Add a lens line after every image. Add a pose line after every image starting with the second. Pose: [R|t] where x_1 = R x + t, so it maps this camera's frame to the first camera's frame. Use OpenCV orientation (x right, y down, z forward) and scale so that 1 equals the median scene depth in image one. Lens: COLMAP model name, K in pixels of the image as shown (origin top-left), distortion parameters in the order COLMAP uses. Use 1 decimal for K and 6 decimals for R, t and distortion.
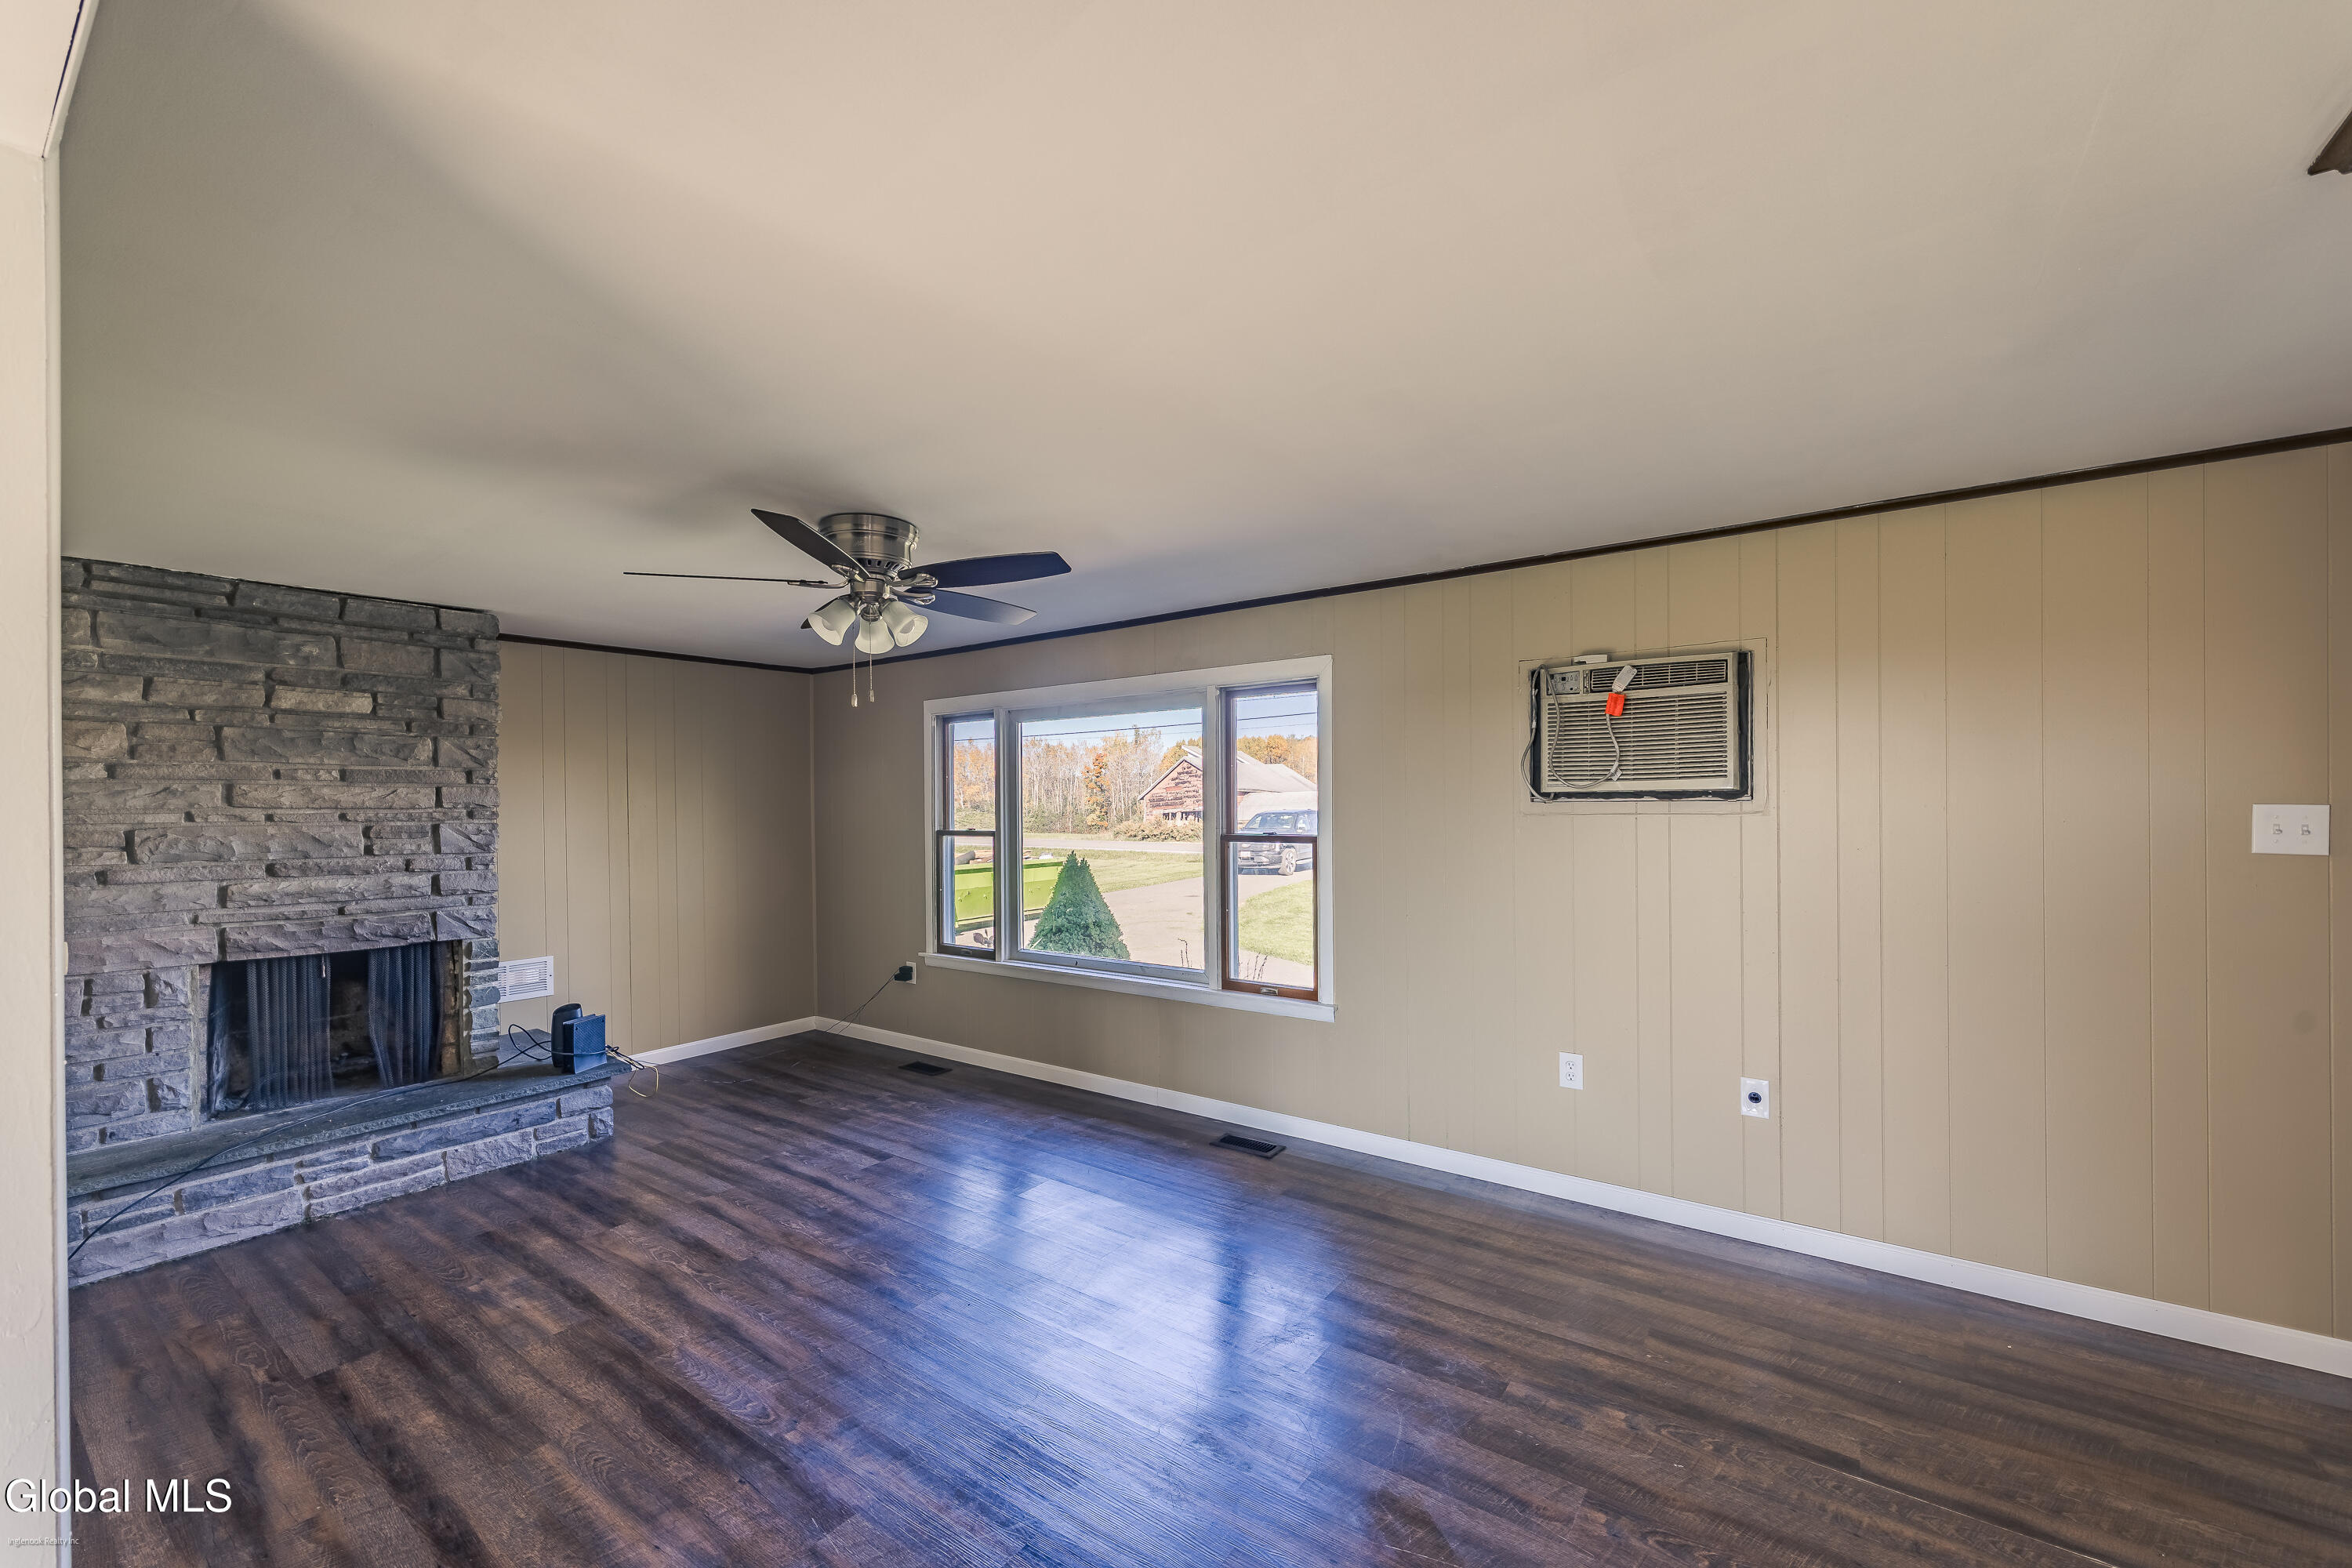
lens RADIAL K [[945.7, 0, 1174.8], [0, 945.7, 808.8], [0, 0, 1]] dist [0.001109, 0.000064]
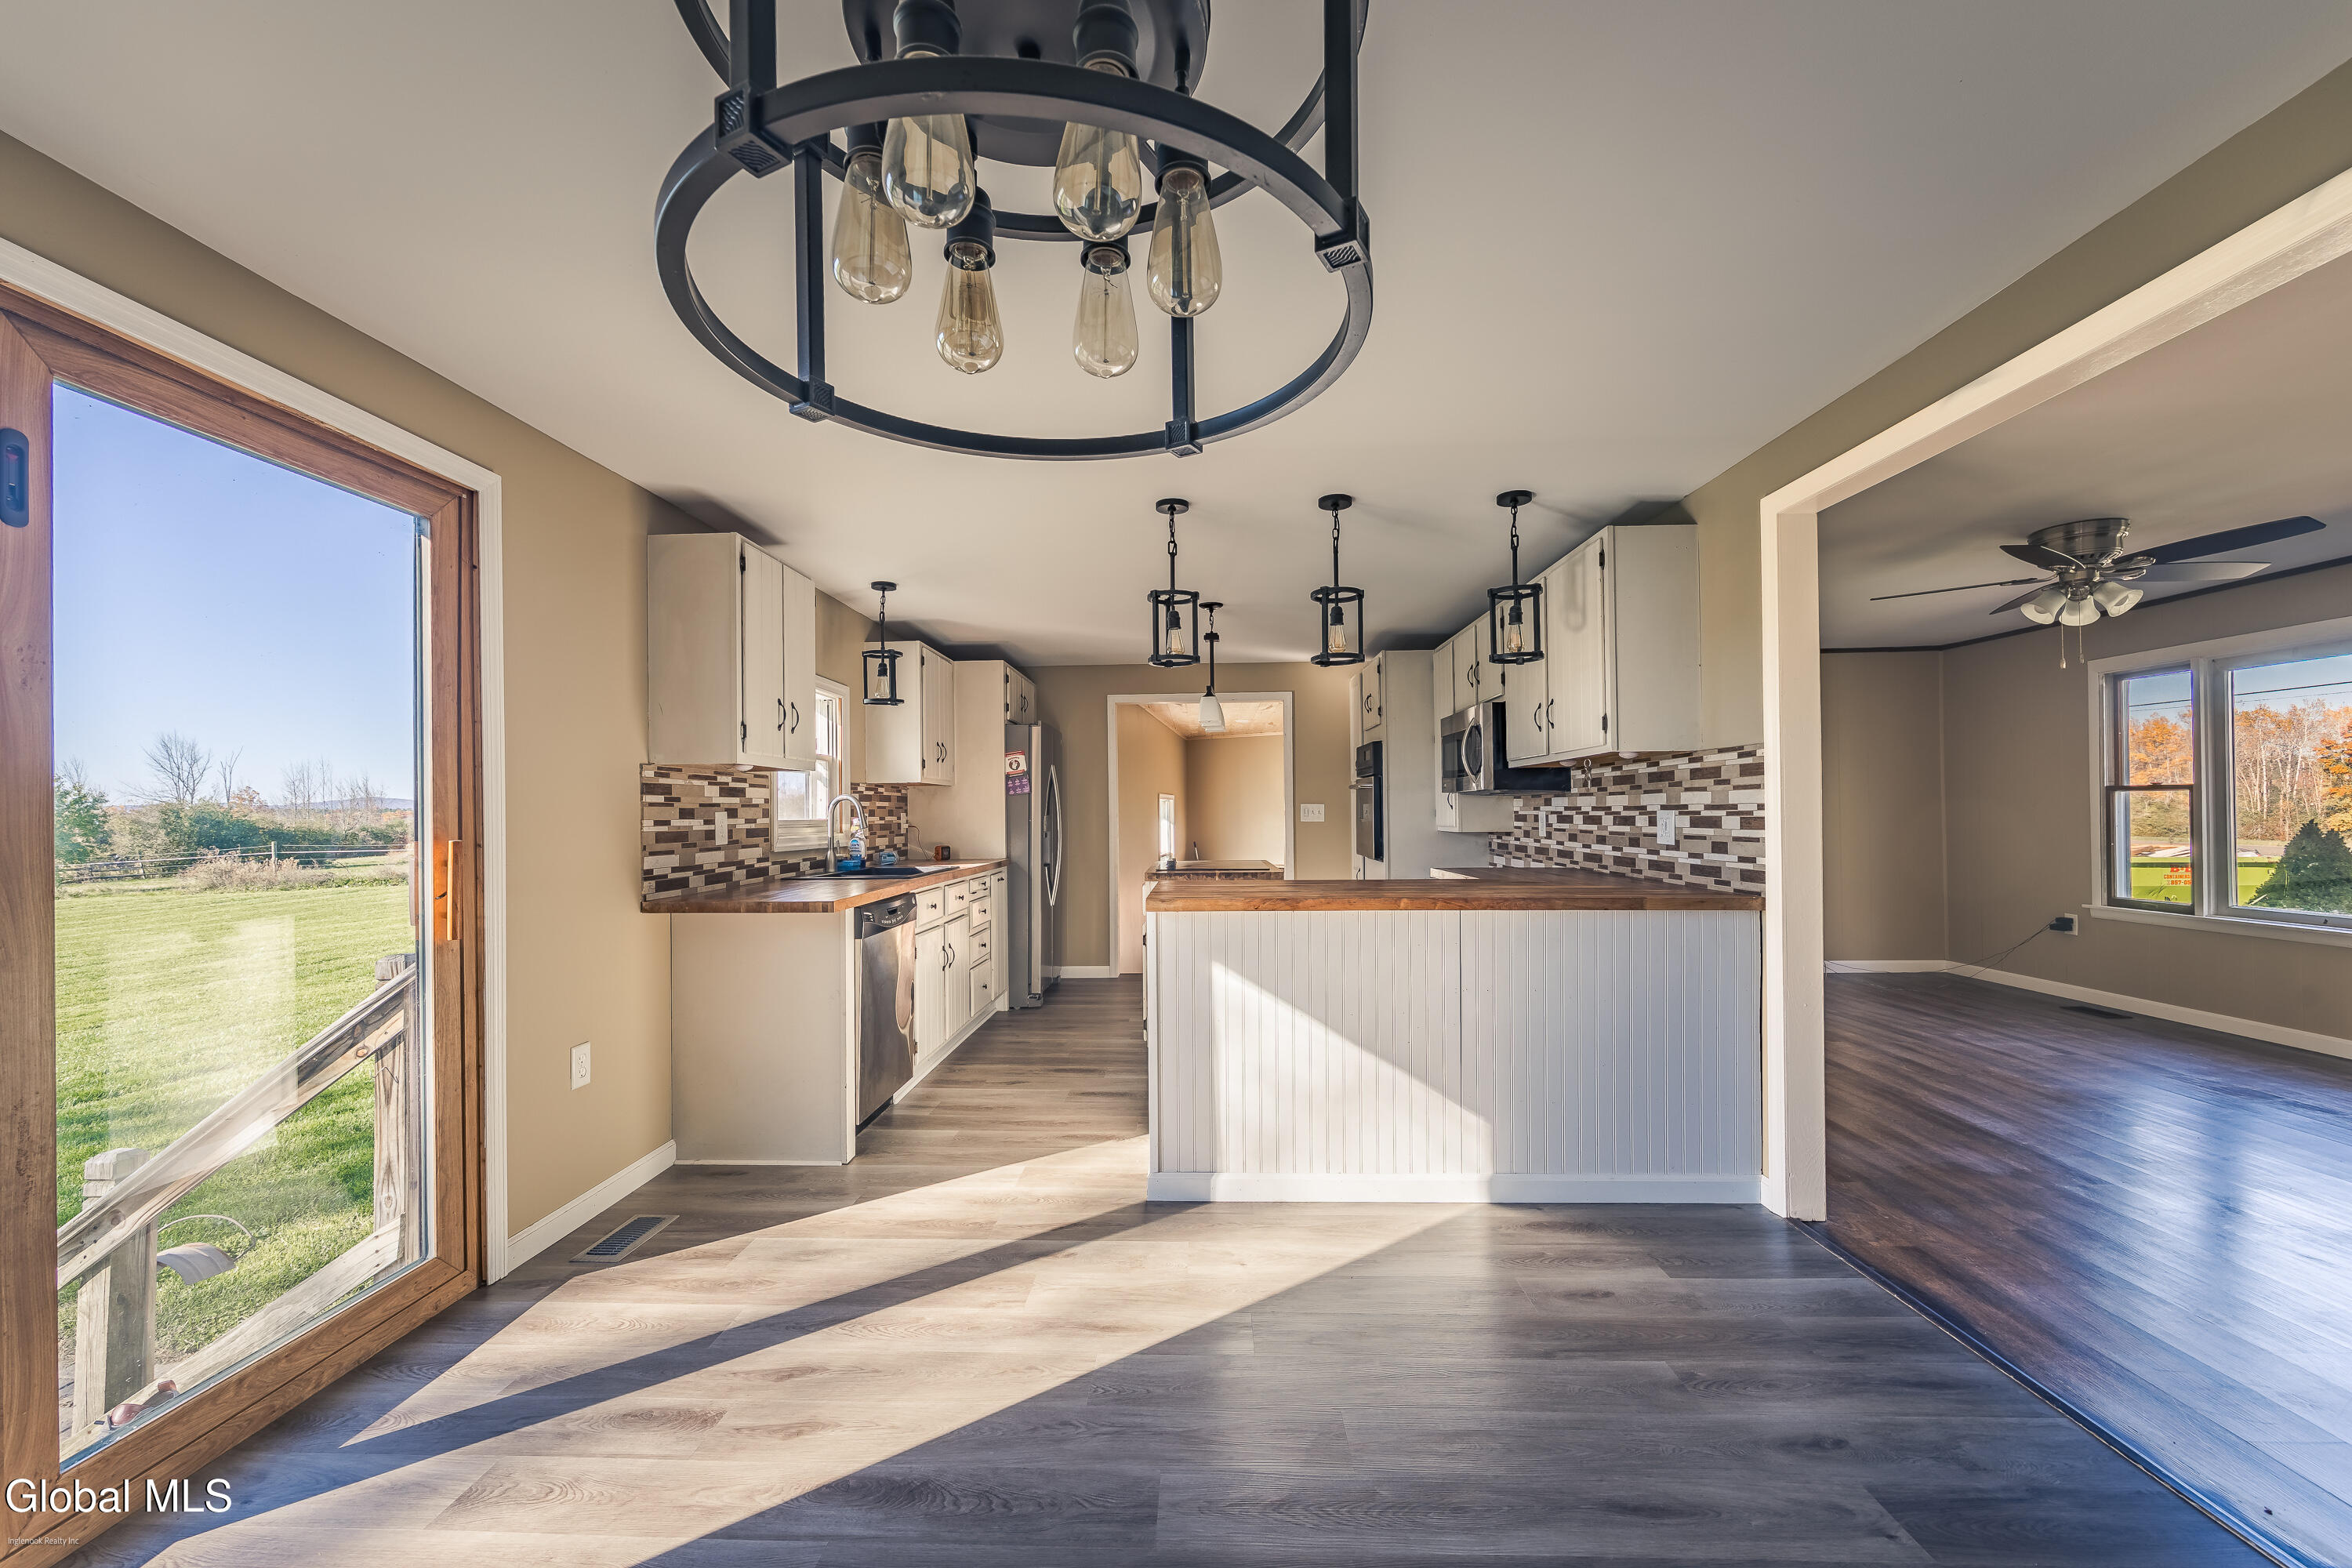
lens RADIAL K [[933.6, 0, 1168.0], [0, 933.6, 804.0], [0, 0, 1]] dist [0.001288, 0.000119]
pose [[0.550602, -0.000761, -0.834768, 0.050071], [-0.001462, 0.999997, -0.001876, 0.068733], [0.834767, 0.002254, 0.550599, -0.608685]]
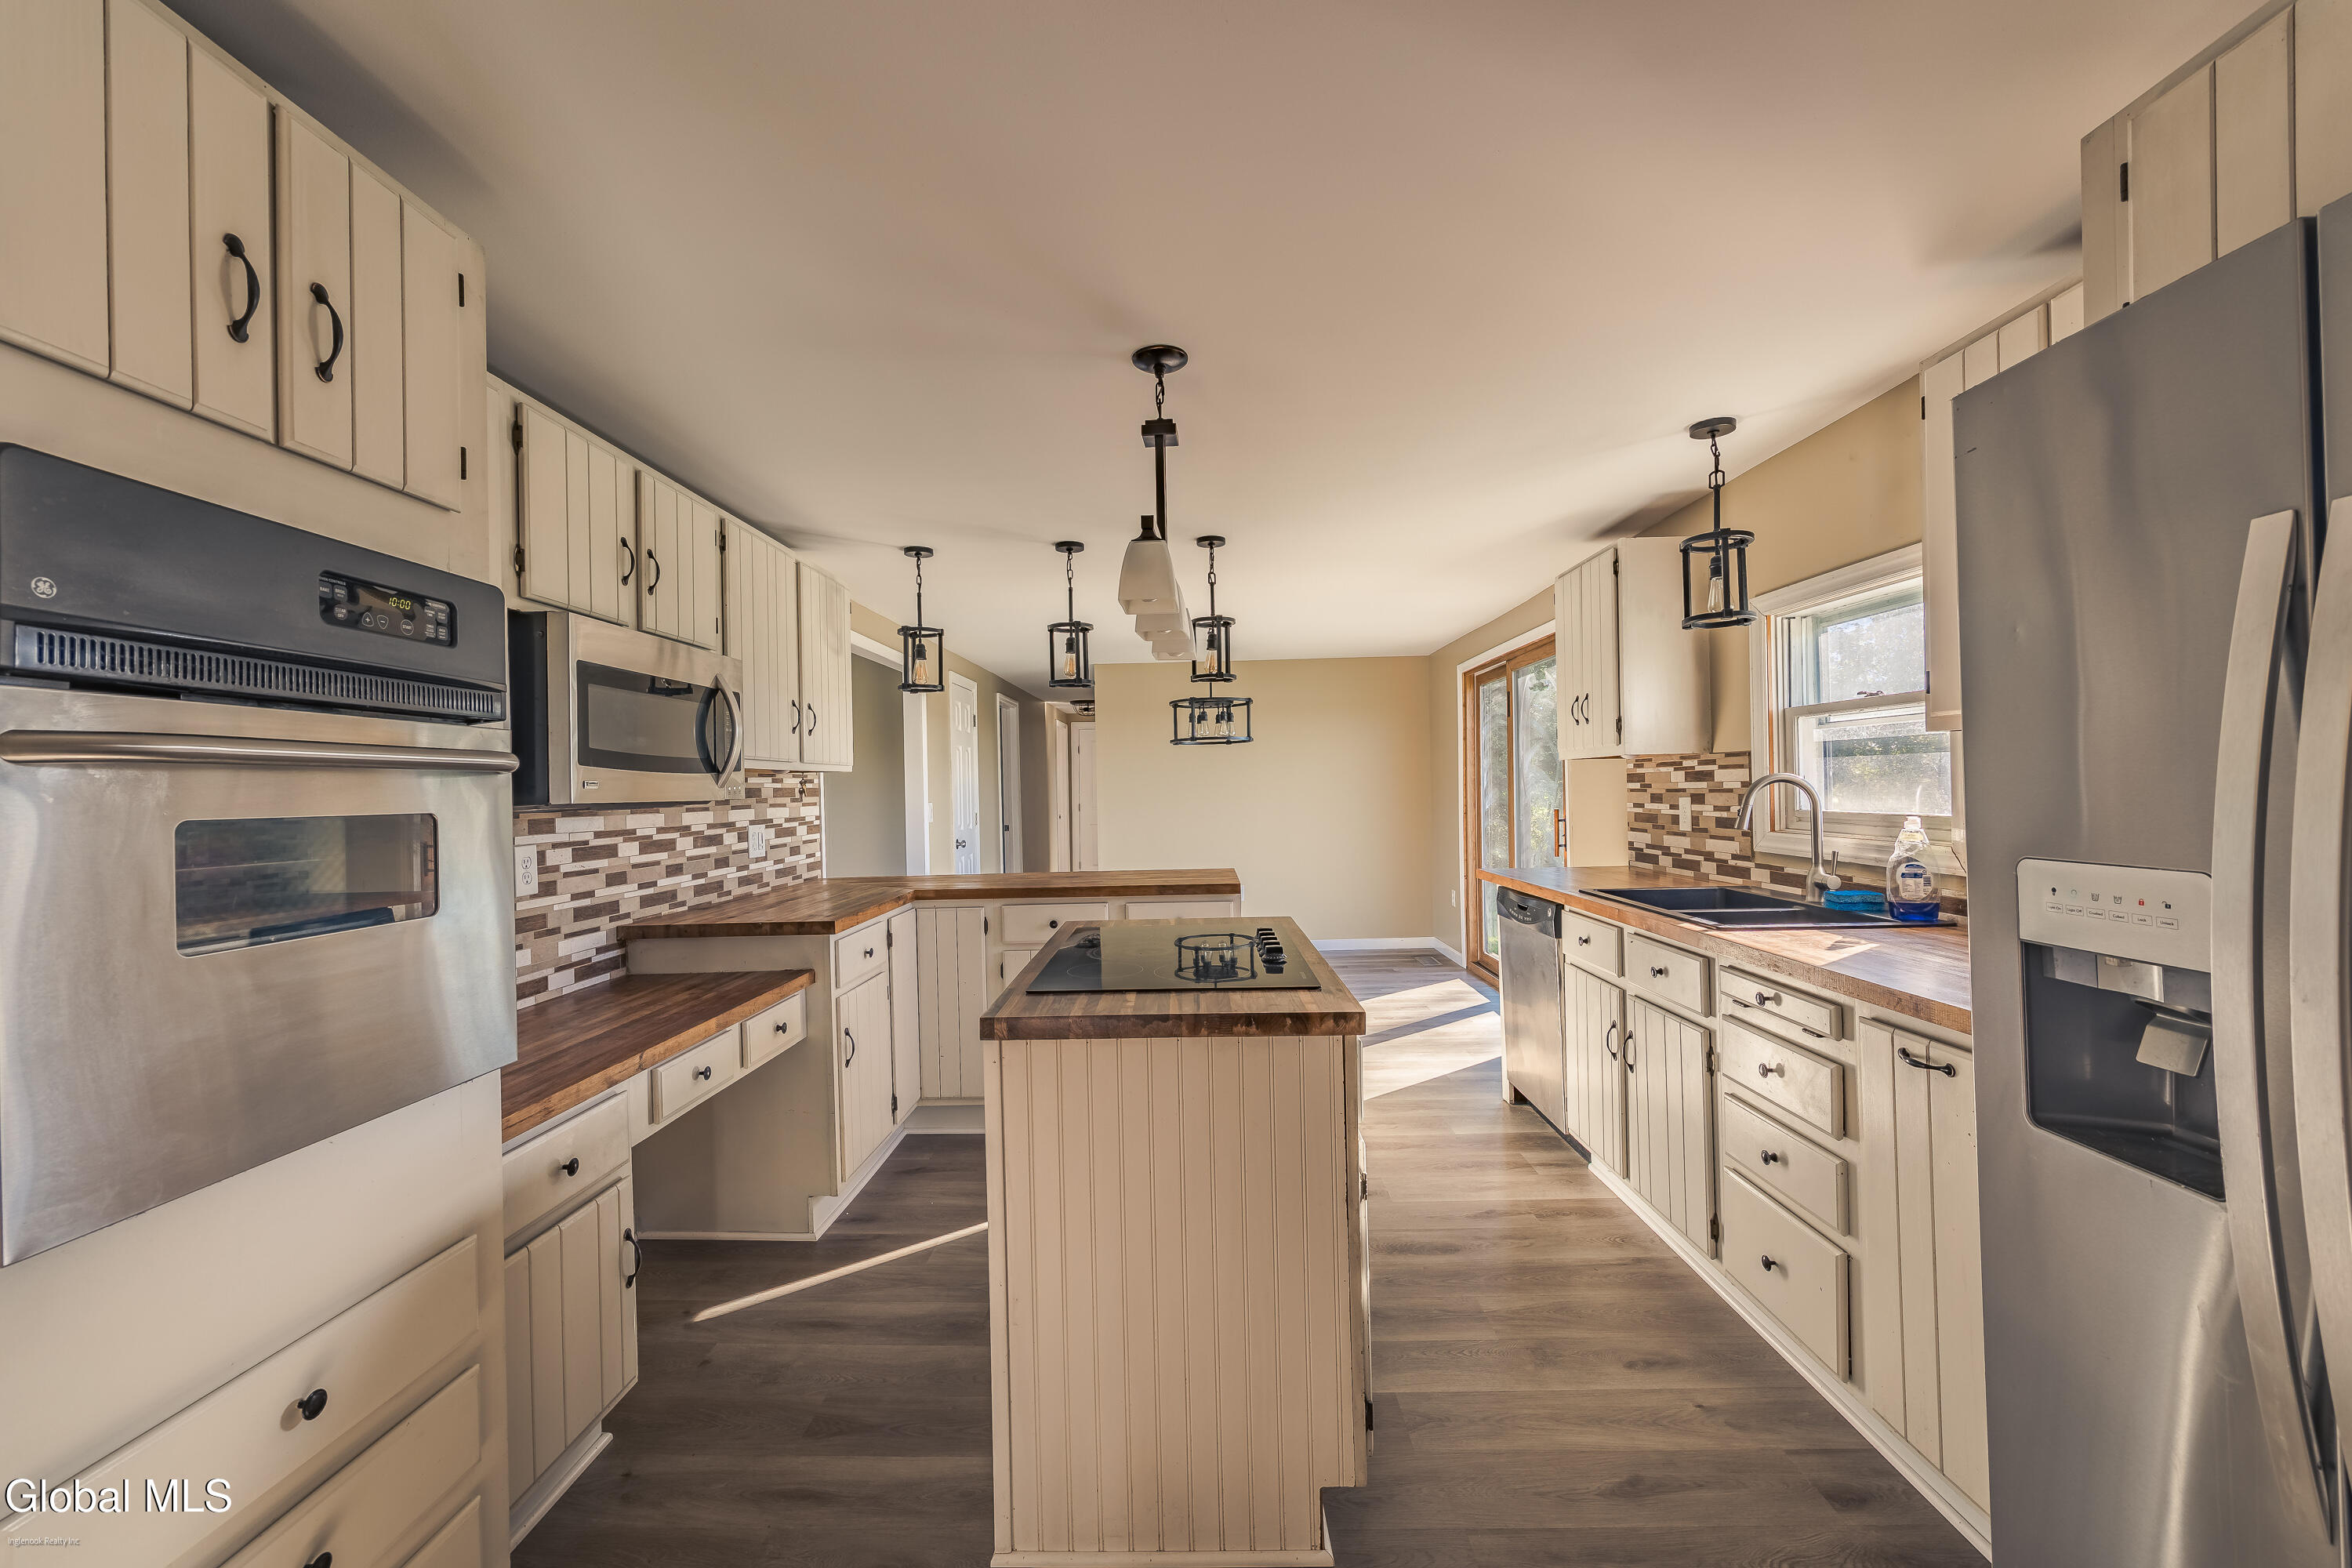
lens RADIAL K [[940.0, 0, 1170.8], [0, 940.0, 785.1], [0, 0, 1]] dist [0.001576, 0.000339]
pose [[-0.560220, 0.027884, 0.827875, -1.566564], [0.033962, 0.999366, -0.010679, 0.055430], [-0.827648, 0.022134, -0.560812, 0.544040]]
